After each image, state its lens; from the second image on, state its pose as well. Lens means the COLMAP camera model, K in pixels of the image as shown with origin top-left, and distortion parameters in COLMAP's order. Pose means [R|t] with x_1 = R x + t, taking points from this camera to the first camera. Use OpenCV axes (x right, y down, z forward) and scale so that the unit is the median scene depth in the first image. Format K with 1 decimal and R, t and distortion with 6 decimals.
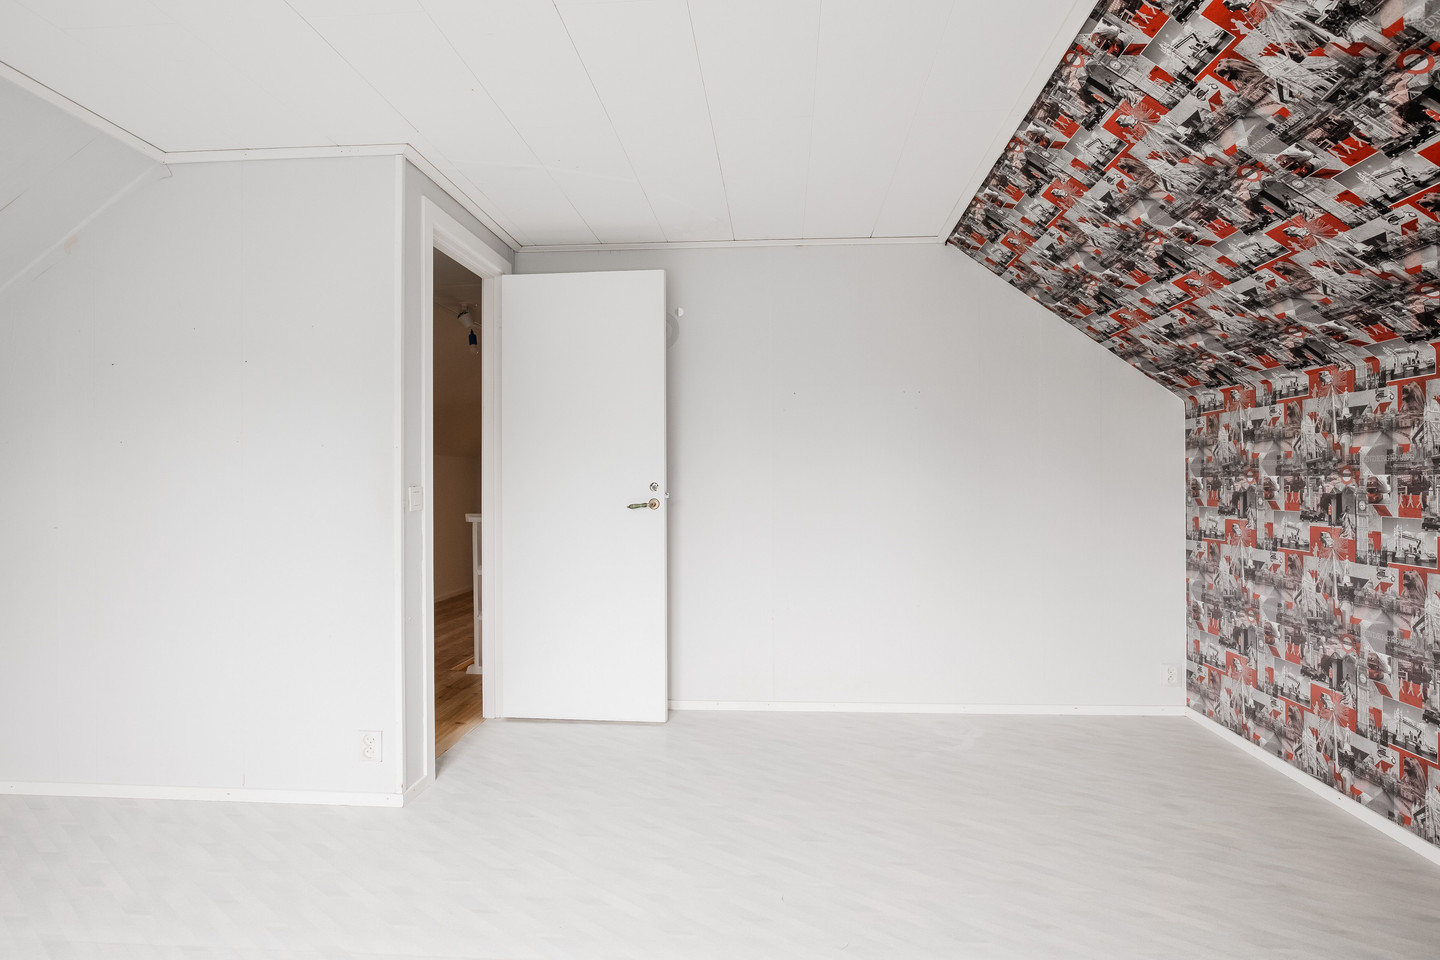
lens RADIAL K [[800.6, 0, 723.9], [0, 800.6, 483.7], [0, 0, 1]] dist [-0.003729, 0.000601]
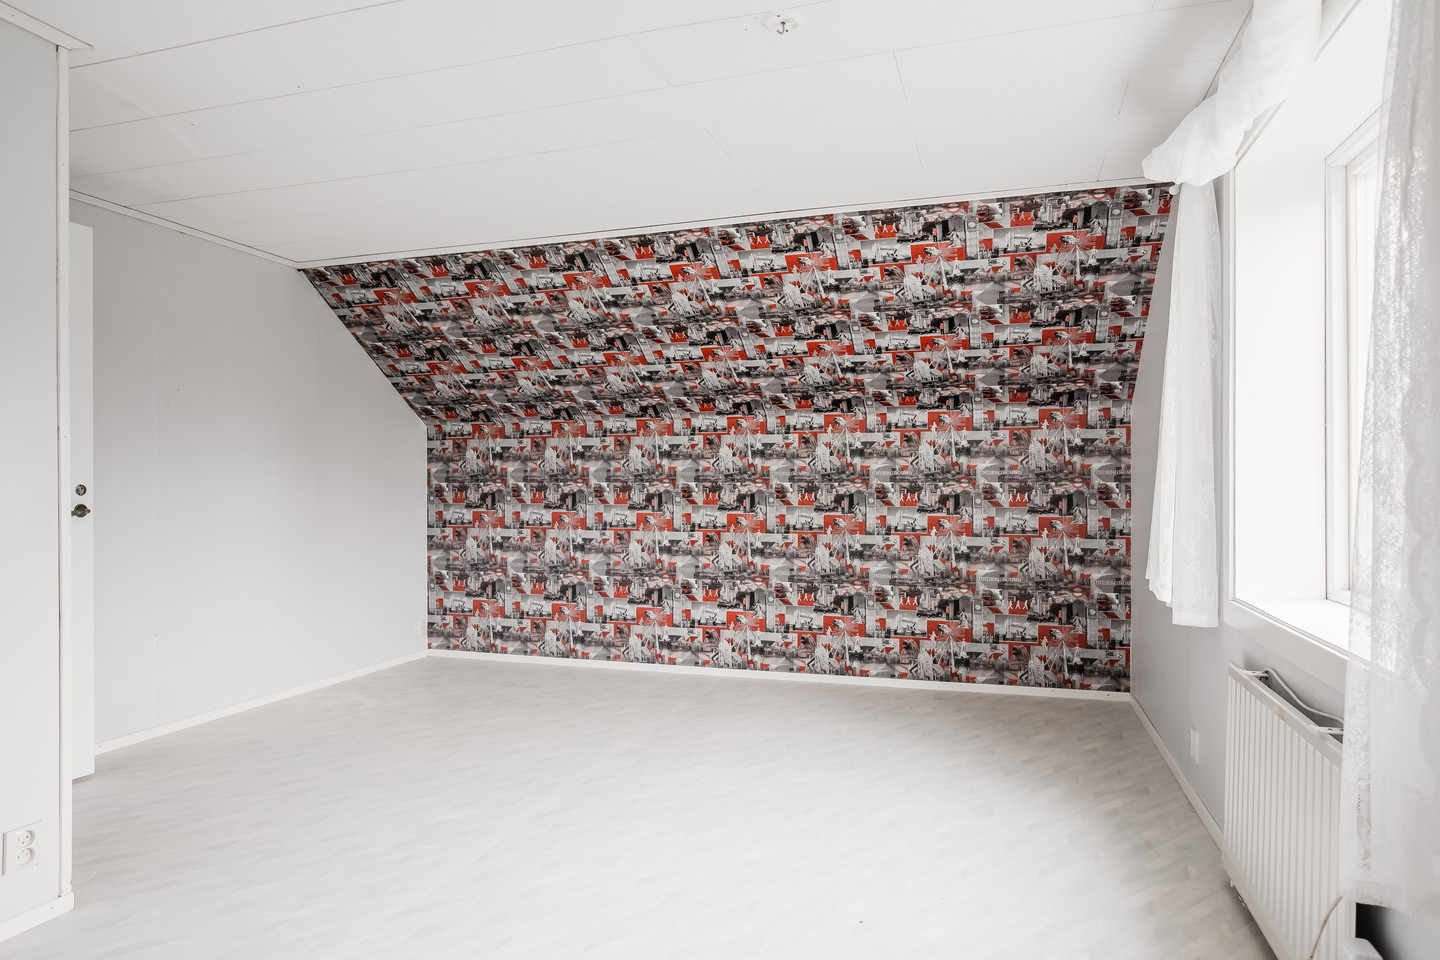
lens RADIAL K [[907.9, 0, 720.2], [0, 907.9, 485.4], [0, 0, 1]] dist [0.001651, 0.000172]
pose [[0.240007, 0.004721, 0.970760, -1.077408], [0.000695, 0.999987, -0.005035, 0.006022], [-0.970771, 0.001883, 0.240000, 0.179362]]
